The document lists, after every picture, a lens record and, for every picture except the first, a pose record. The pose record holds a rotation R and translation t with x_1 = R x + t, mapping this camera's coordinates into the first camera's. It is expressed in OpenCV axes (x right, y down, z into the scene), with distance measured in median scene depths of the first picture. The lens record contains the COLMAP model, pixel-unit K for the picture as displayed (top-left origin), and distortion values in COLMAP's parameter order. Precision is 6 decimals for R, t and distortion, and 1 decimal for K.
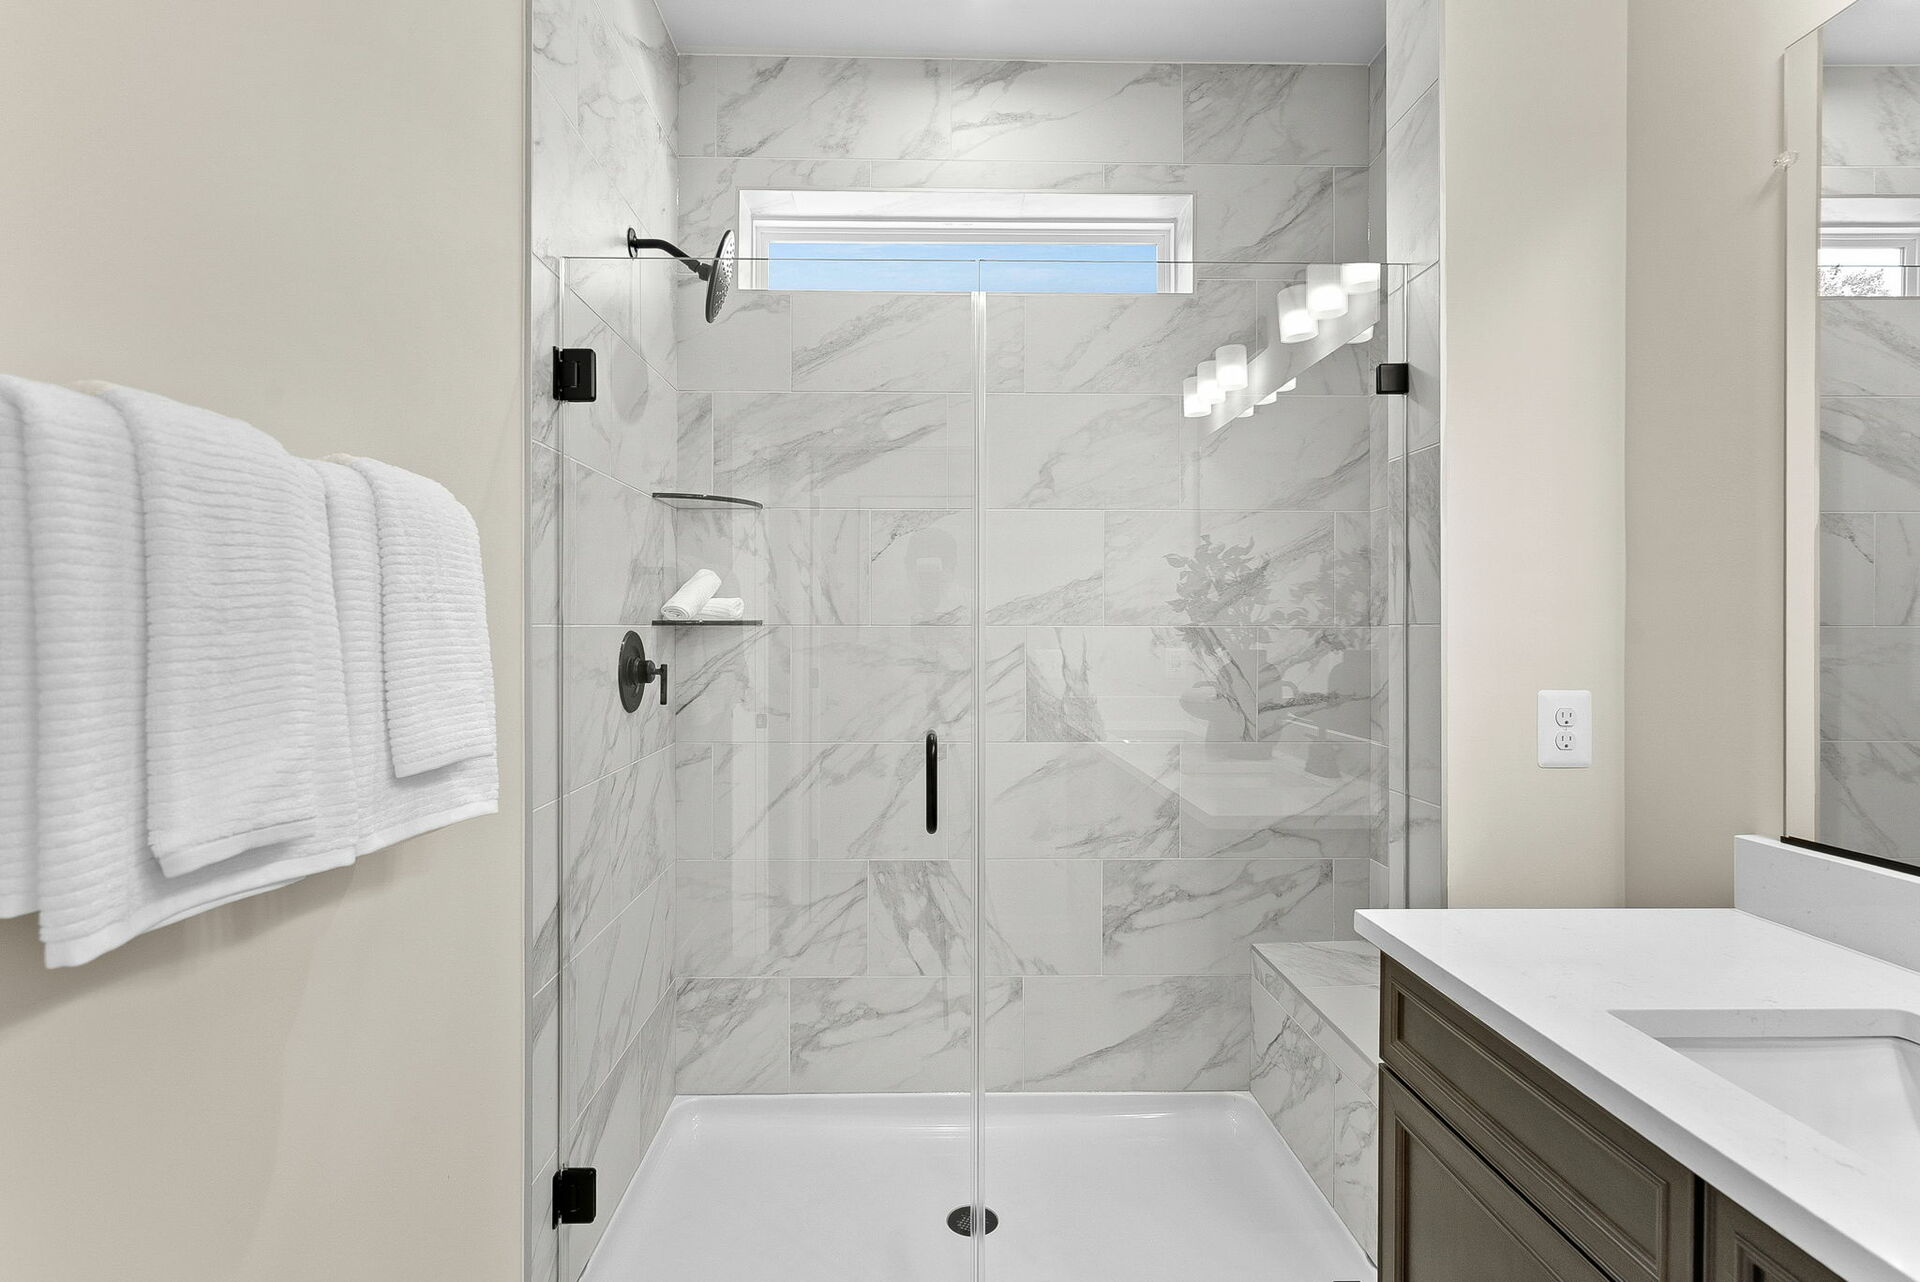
lens RADIAL K [[937.7, 0, 956.7], [0, 937.7, 627.7], [0, 0, 1]] dist [-0.003766, 0.000436]
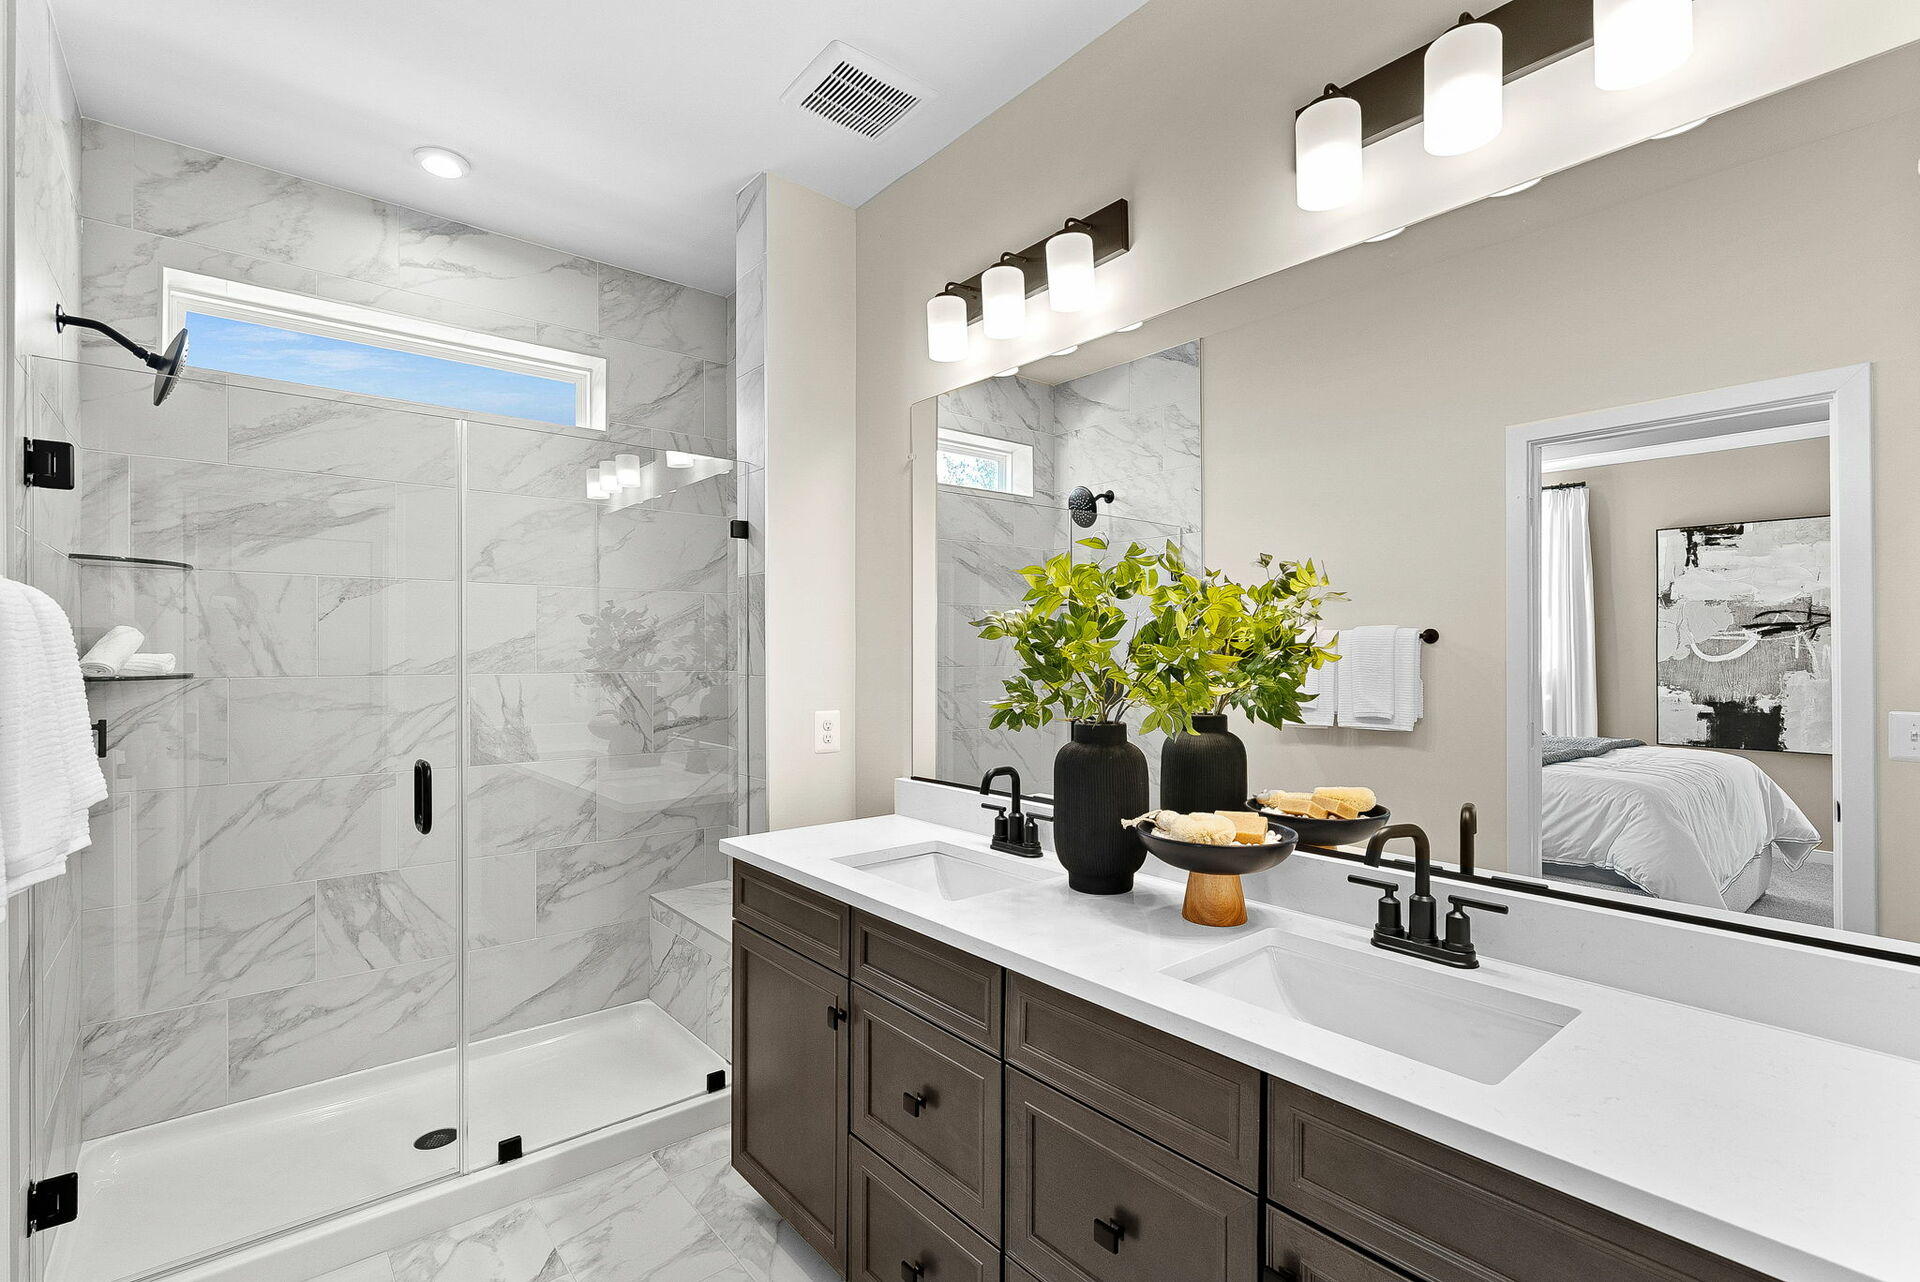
lens RADIAL K [[889.3, 0, 961.9], [0, 889.3, 651.2], [0, 0, 1]] dist [-0.009854, 0.006316]
pose [[0.782880, -0.001758, 0.622171, -0.150781], [0.001716, 0.999998, 0.000667, -0.032856], [-0.622171, 0.000545, 0.782881, -0.348464]]
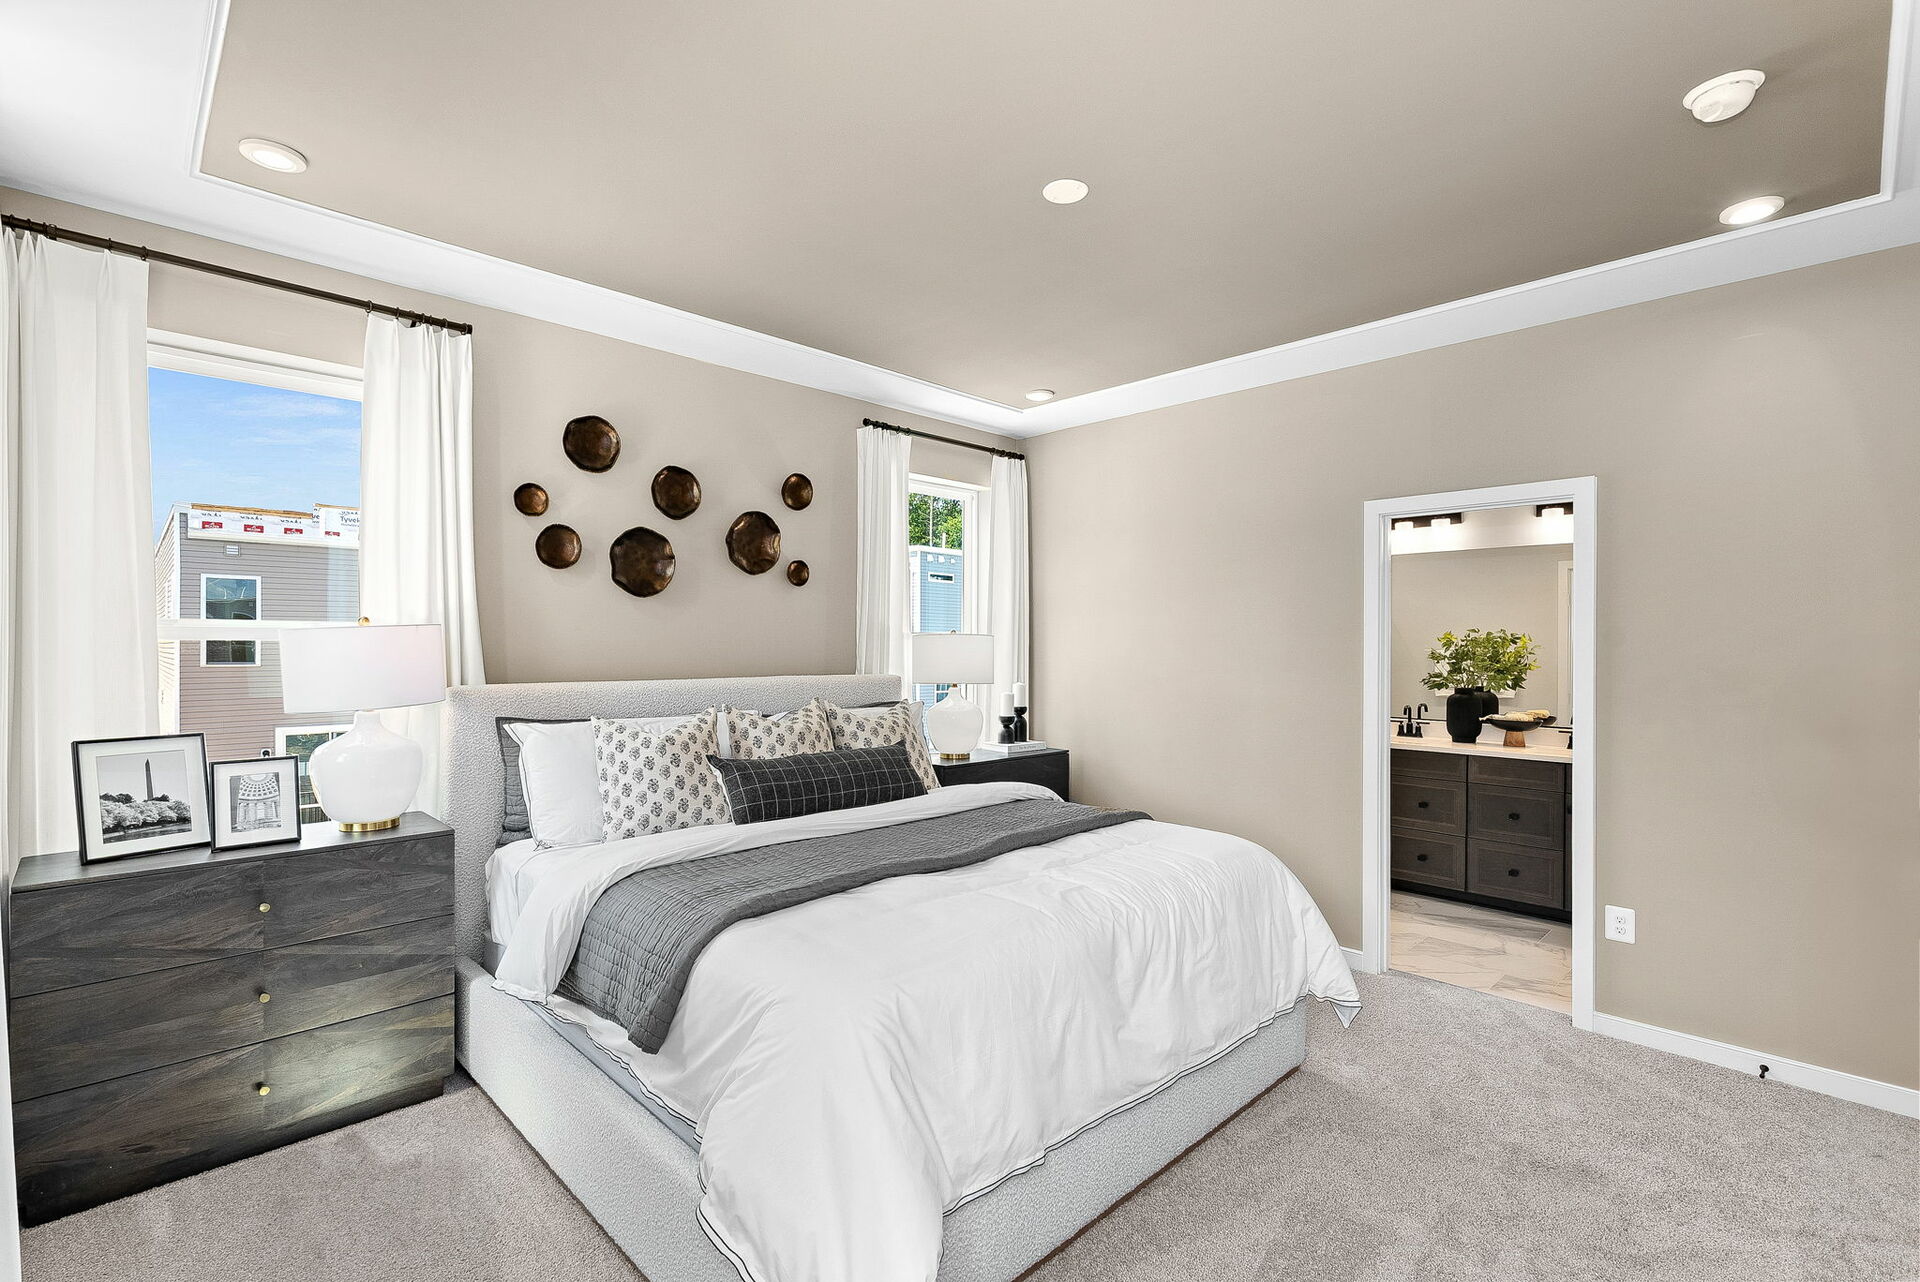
lens RADIAL K [[874.1, 0, 953.1], [0, 874.1, 658.2], [0, 0, 1]] dist [-0.002682, -0.000208]
pose [[0.730805, -0.009350, 0.682523, -2.110999], [0.001087, 0.999921, 0.012534, -0.078421], [-0.682586, -0.008418, 0.730757, -0.581021]]
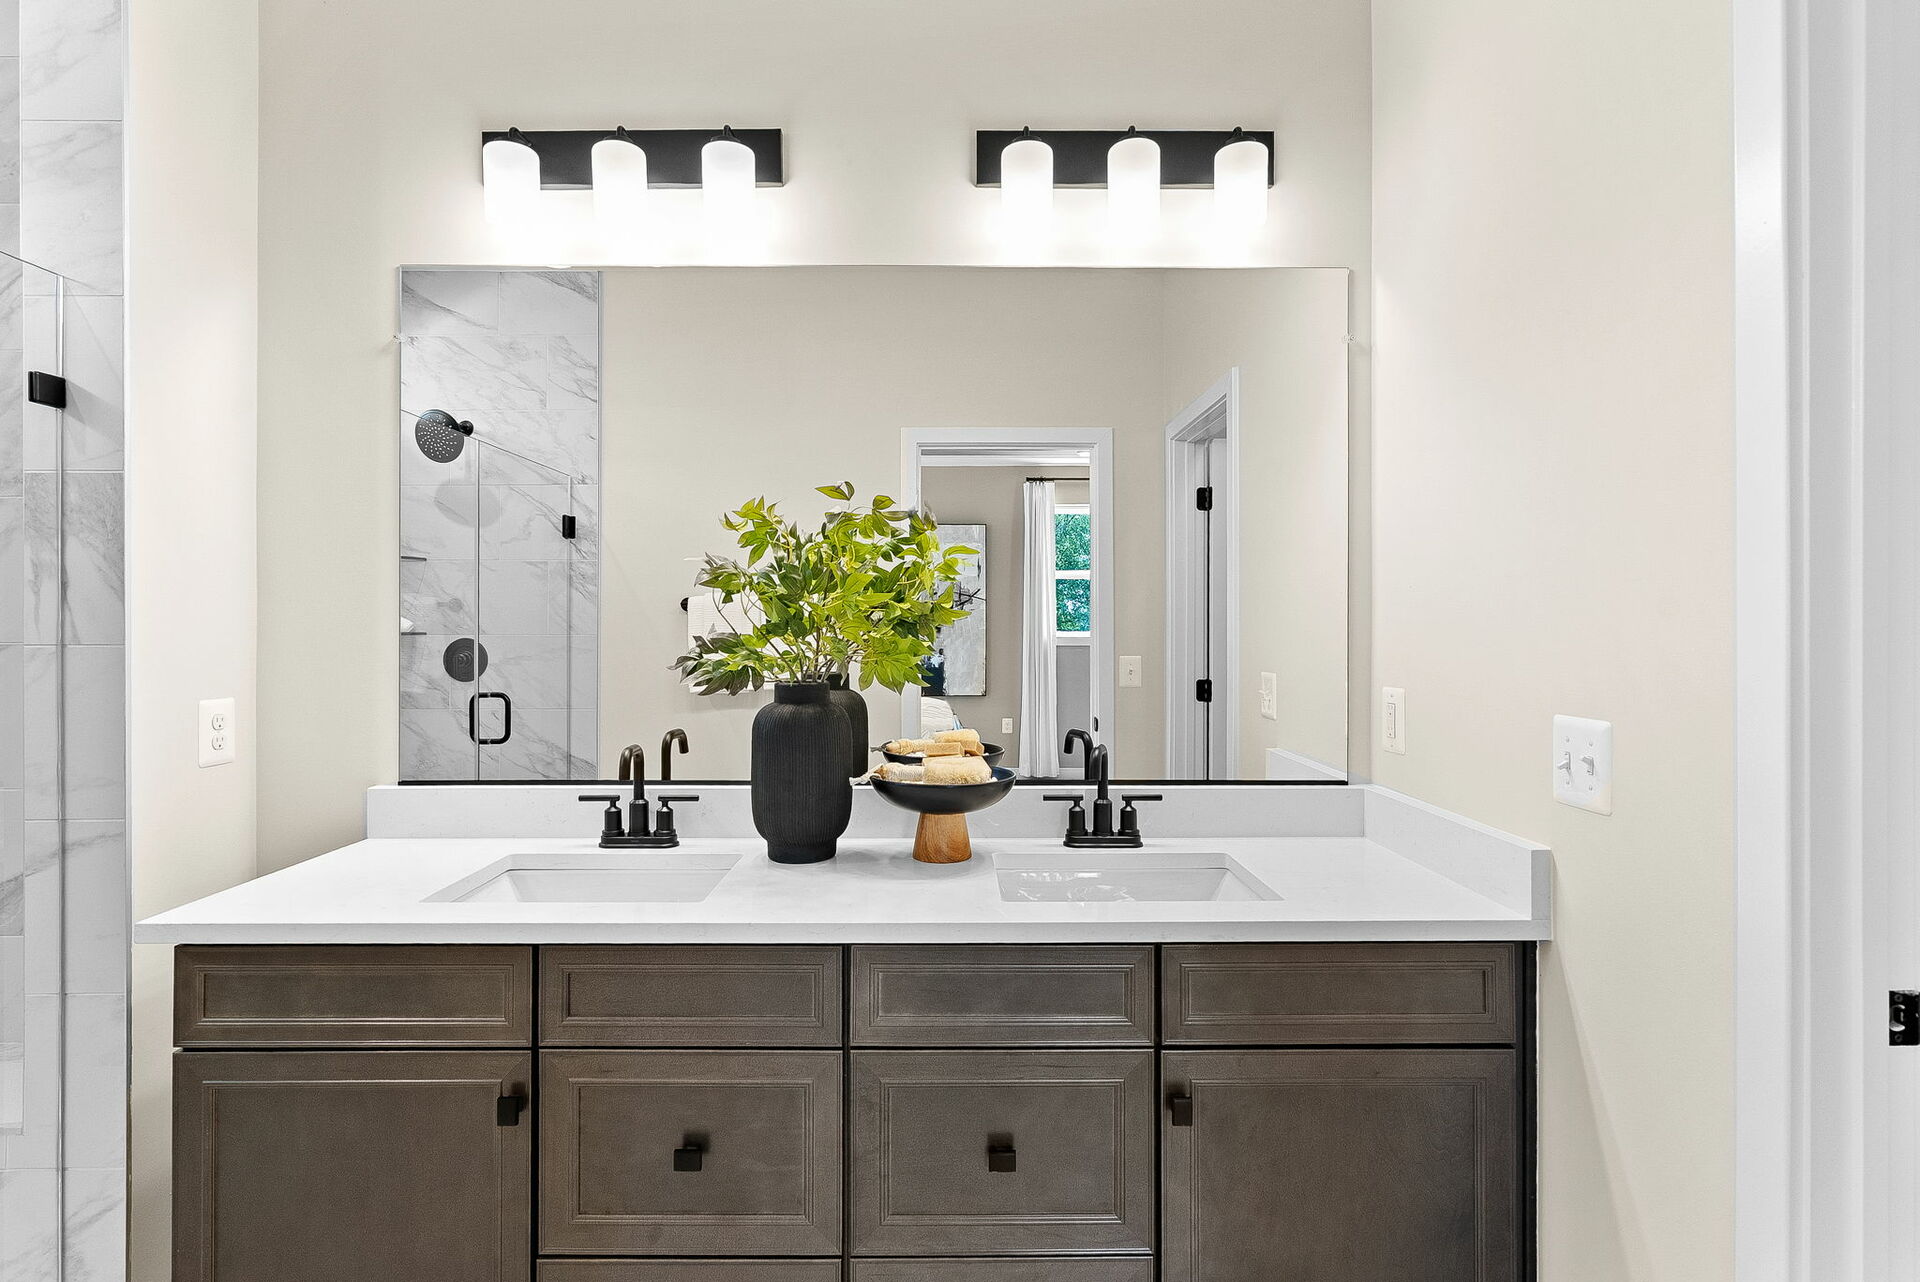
lens RADIAL K [[937.7, 0, 956.7], [0, 937.7, 627.7], [0, 0, 1]] dist [-0.003766, 0.000436]
pose [[0.010086, -0.002865, 0.999945, -0.342977], [-0.000469, 0.999996, 0.002870, -0.017452], [-0.999949, -0.000498, 0.010084, 0.039748]]
